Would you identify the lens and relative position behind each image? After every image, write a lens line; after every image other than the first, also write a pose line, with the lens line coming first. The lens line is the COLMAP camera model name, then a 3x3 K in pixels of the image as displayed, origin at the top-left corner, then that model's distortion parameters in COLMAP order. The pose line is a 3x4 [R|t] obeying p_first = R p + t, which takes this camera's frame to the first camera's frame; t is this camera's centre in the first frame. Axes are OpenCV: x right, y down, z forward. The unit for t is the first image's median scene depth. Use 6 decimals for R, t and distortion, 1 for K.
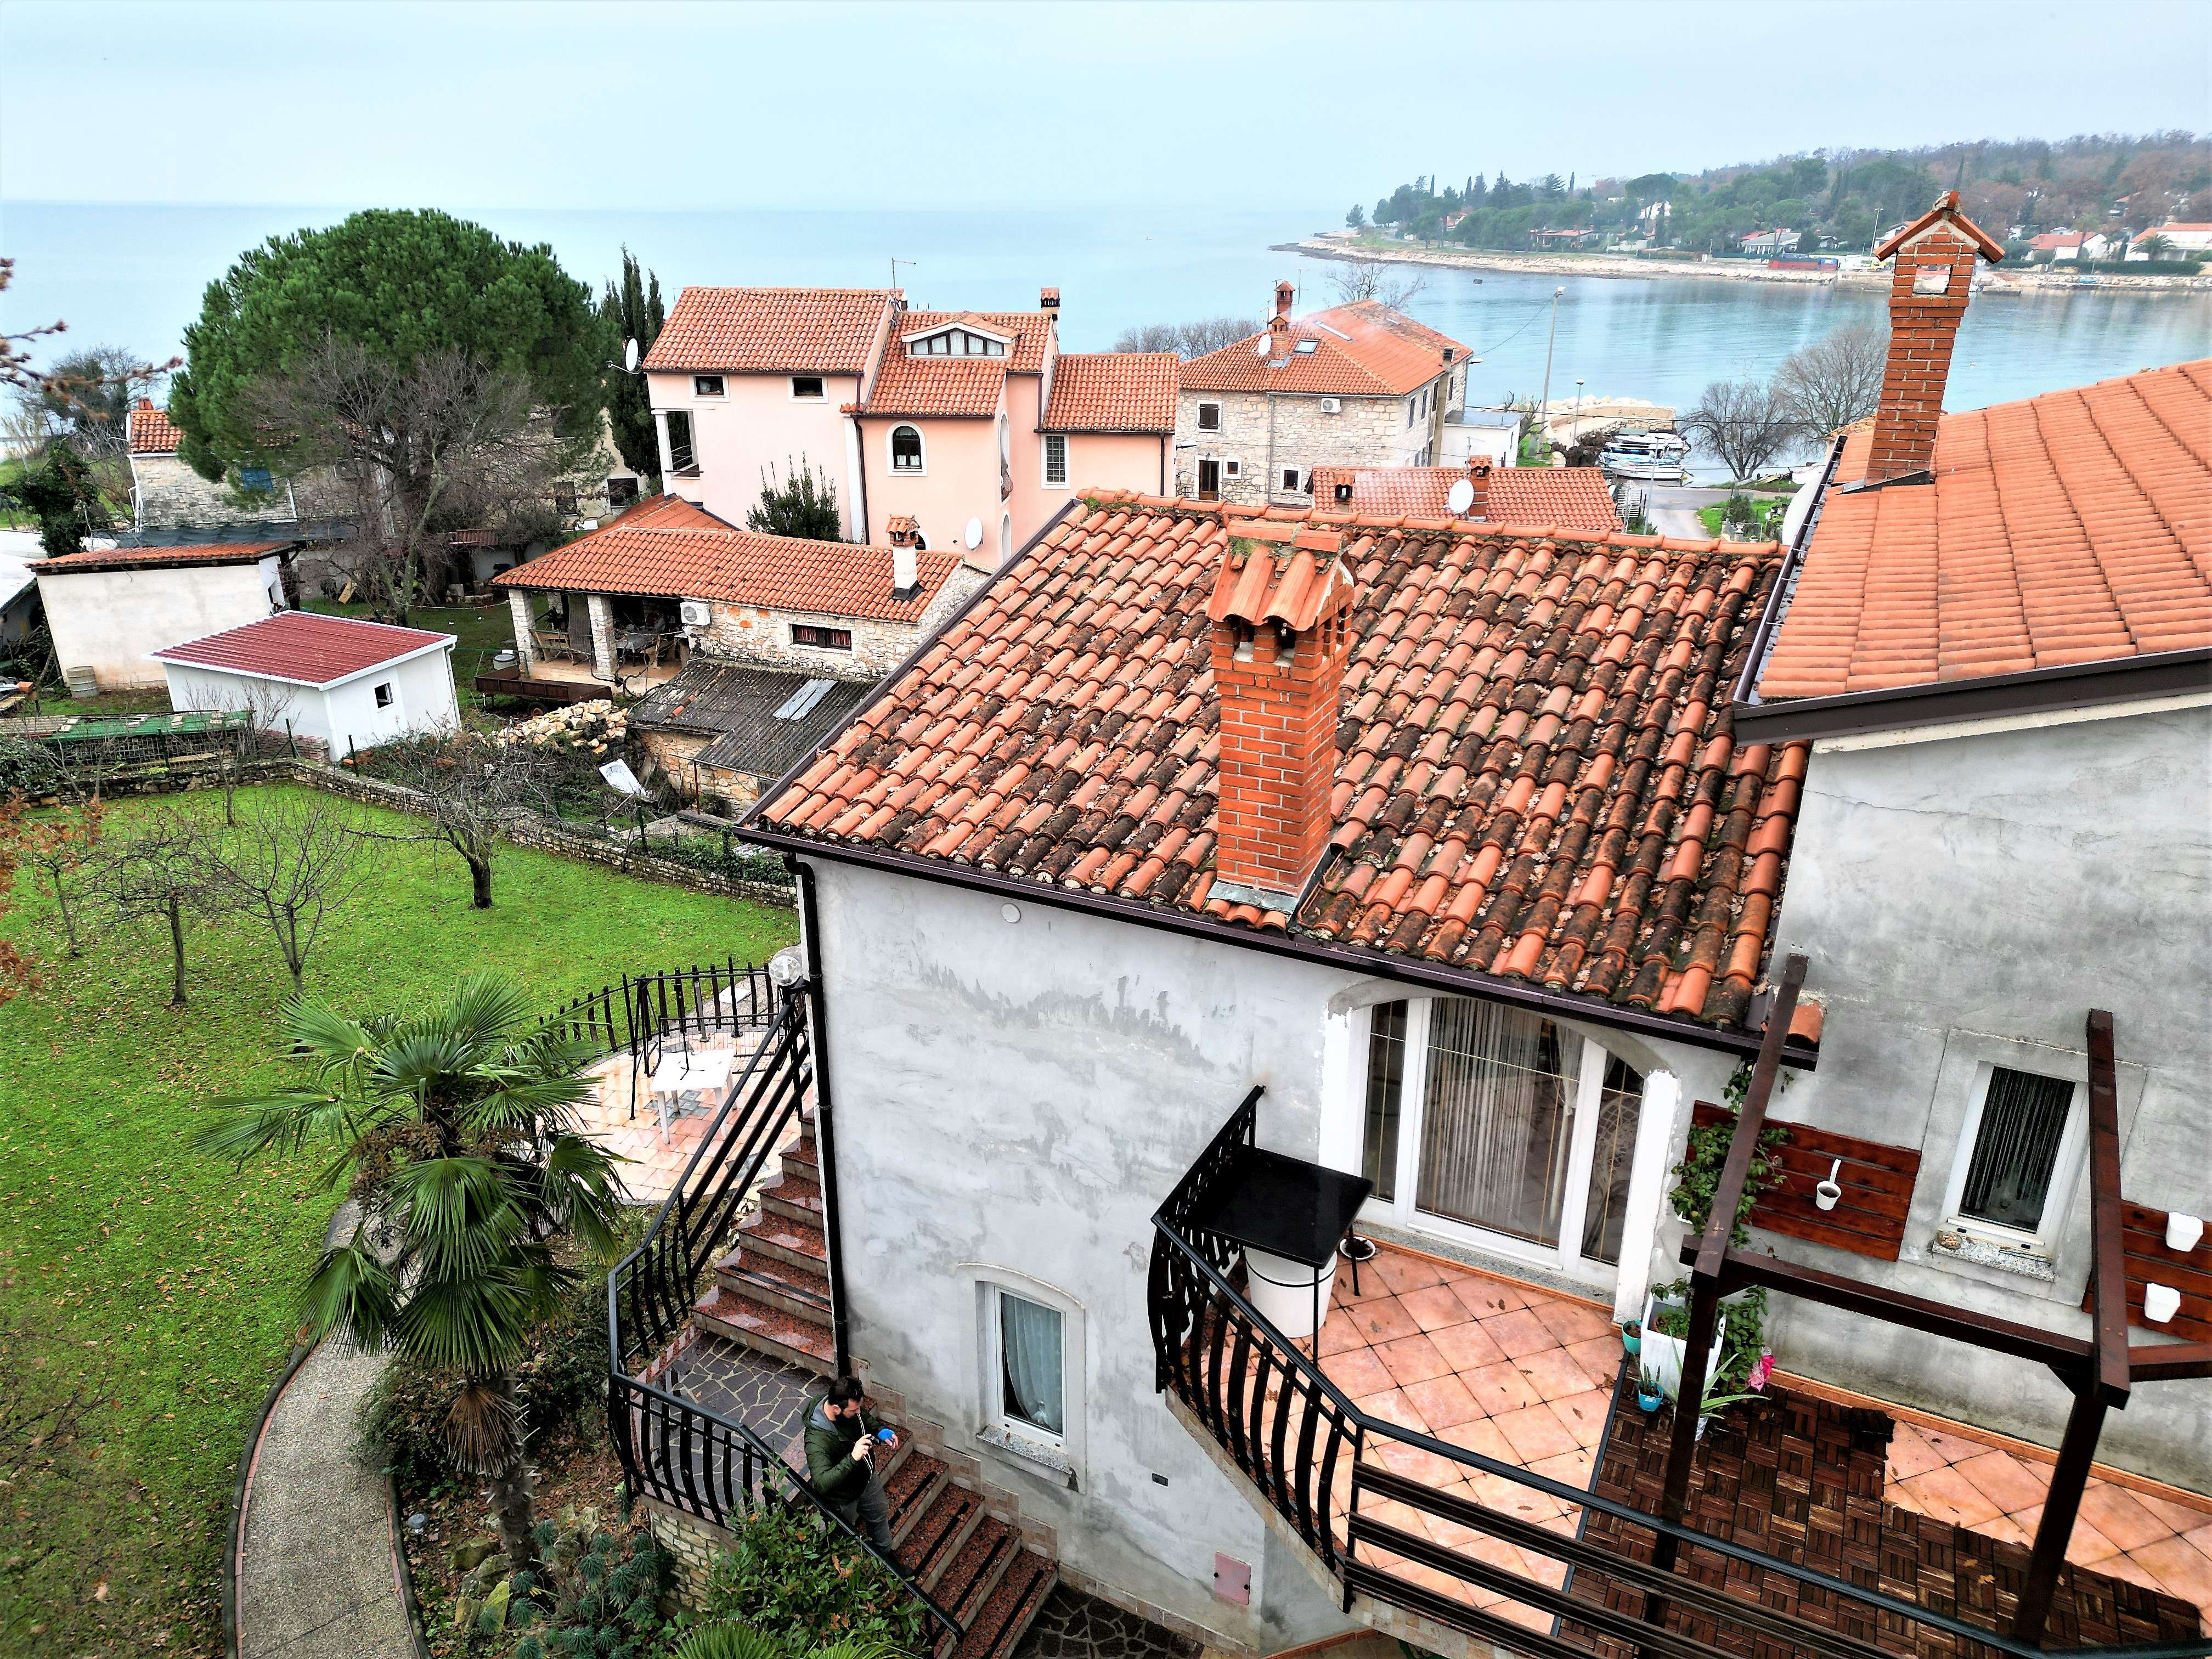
lens RADIAL K [[1593.9, 0, 1106.0], [0, 1593.9, 829.5], [0, 0, 1]] dist [0.173665, -0.161420]
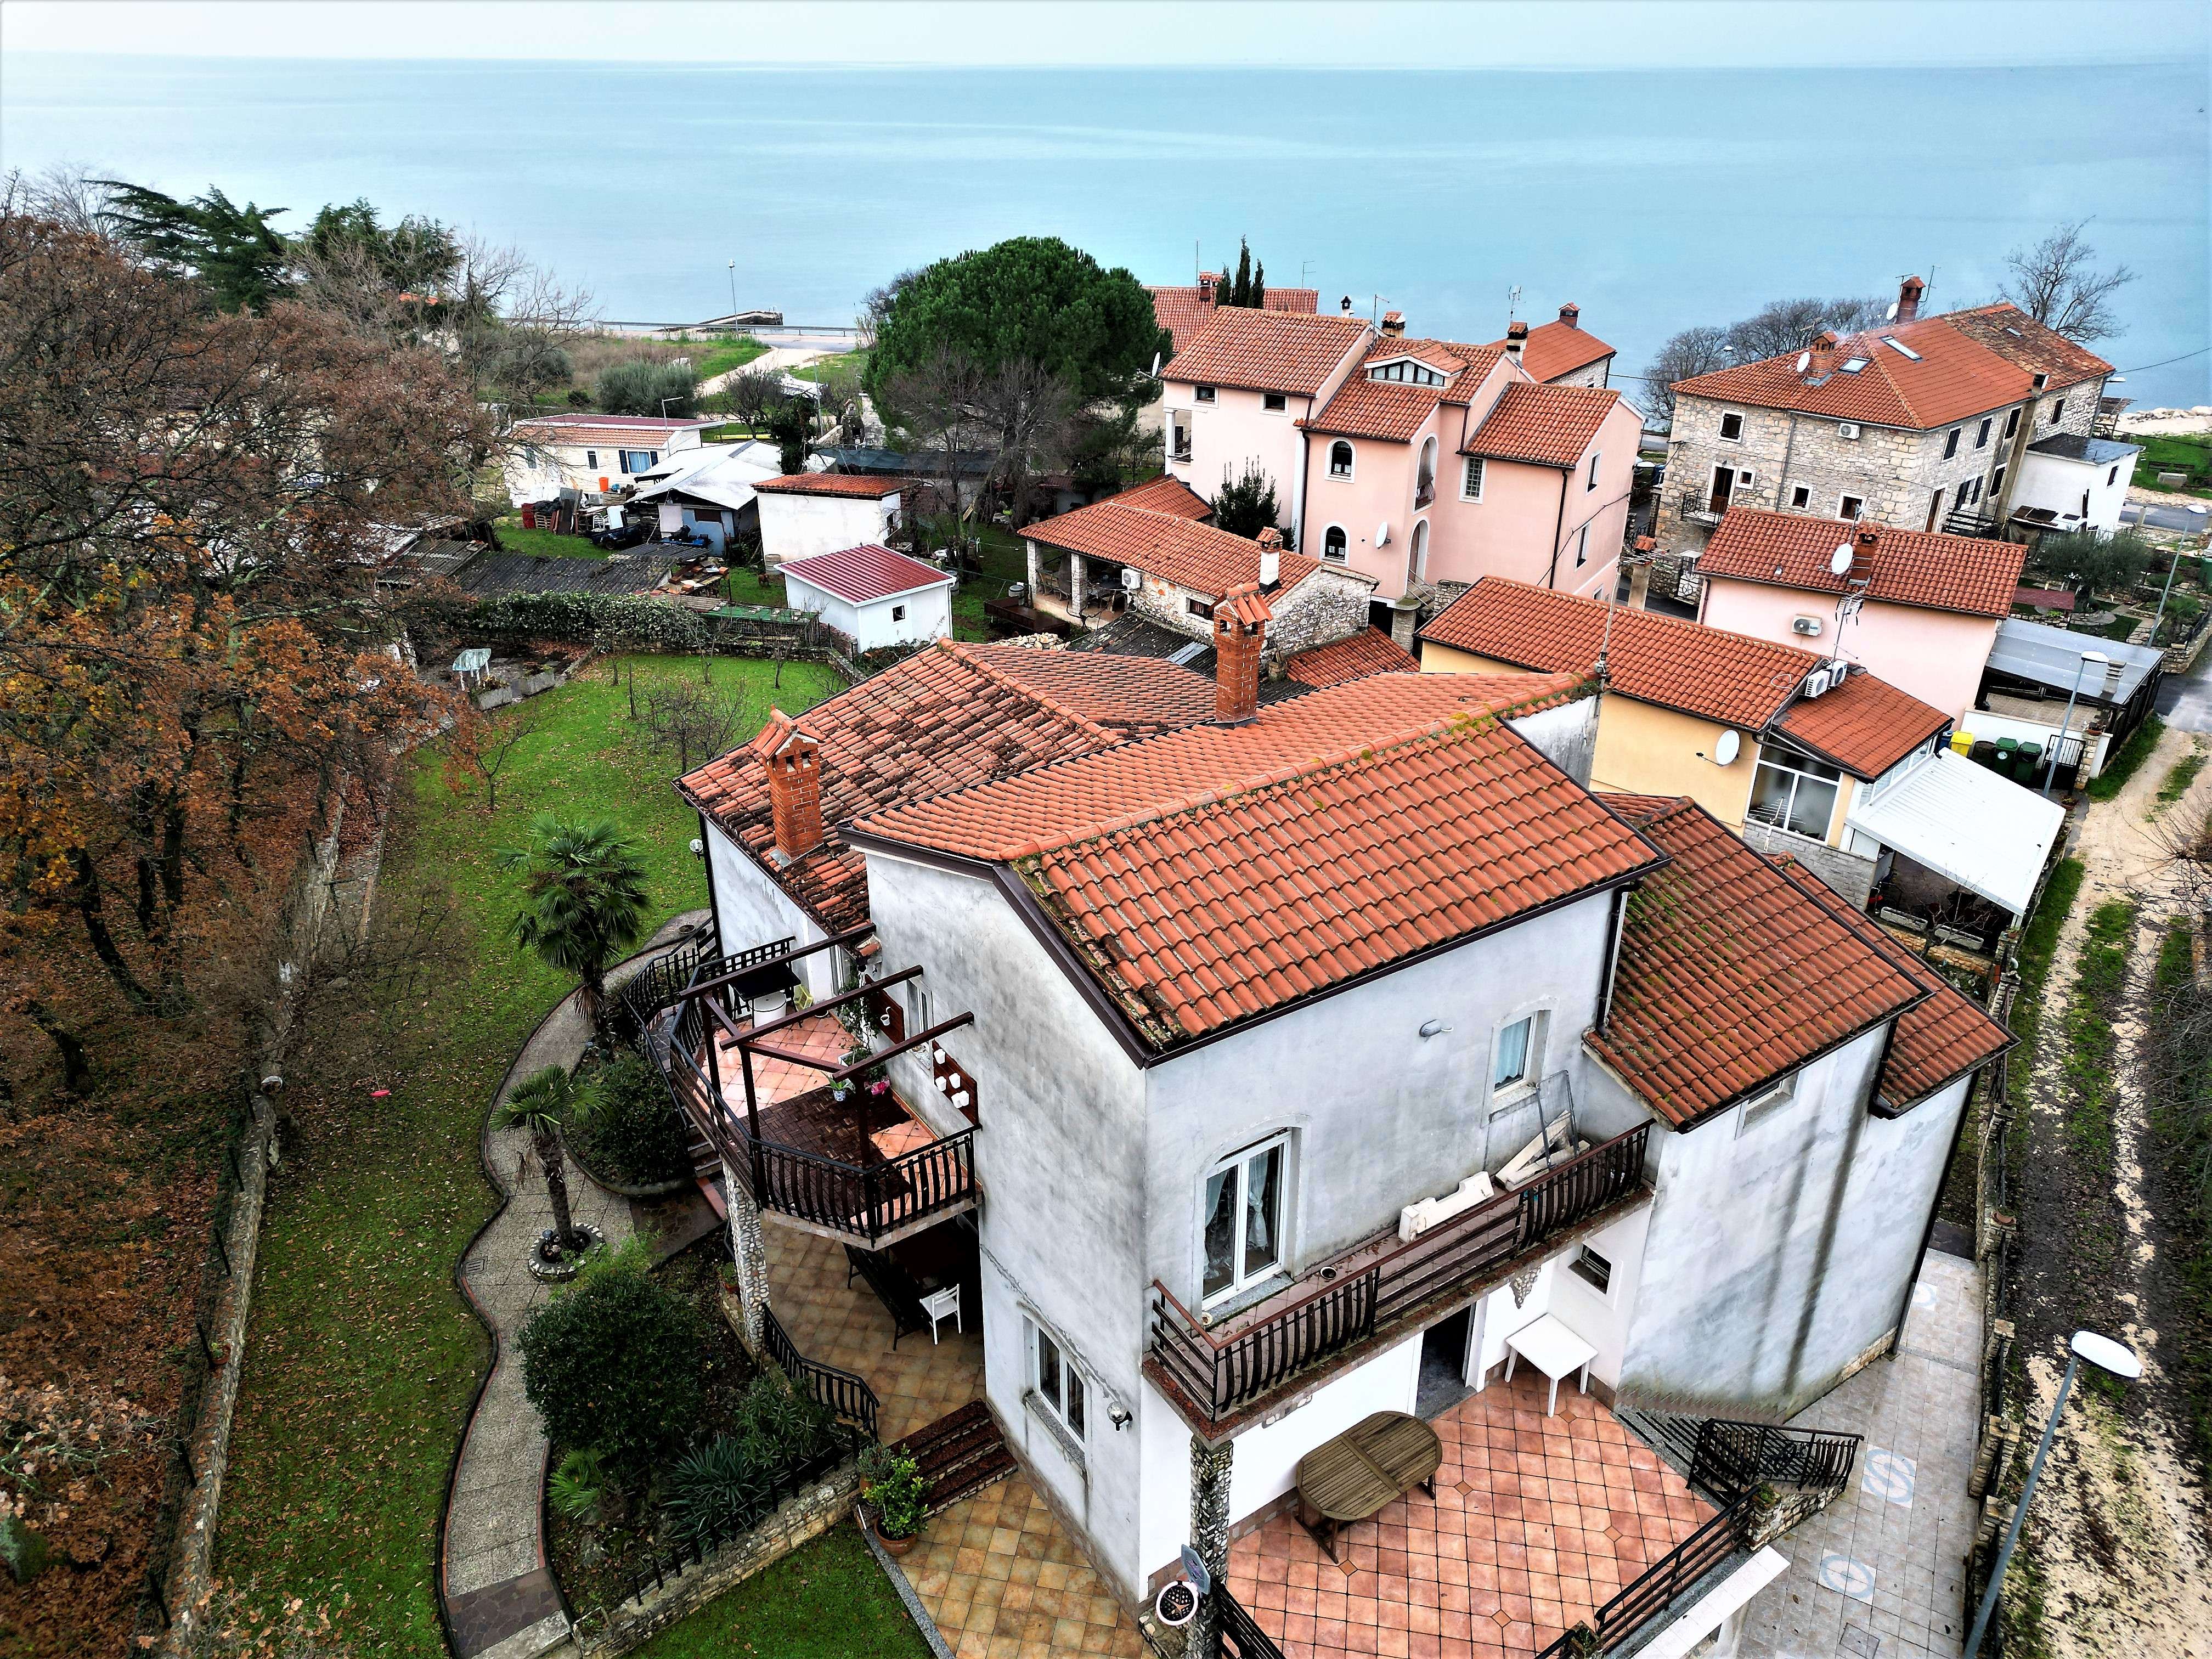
lens RADIAL K [[1593.9, 0, 1106.0], [0, 1593.9, 829.5], [0, 0, 1]] dist [0.173665, -0.161420]
pose [[0.885073, 0.213083, -0.413813, 0.284386], [-0.183264, 0.976777, 0.110999, -0.066834], [0.427855, -0.022405, 0.903569, -0.182304]]
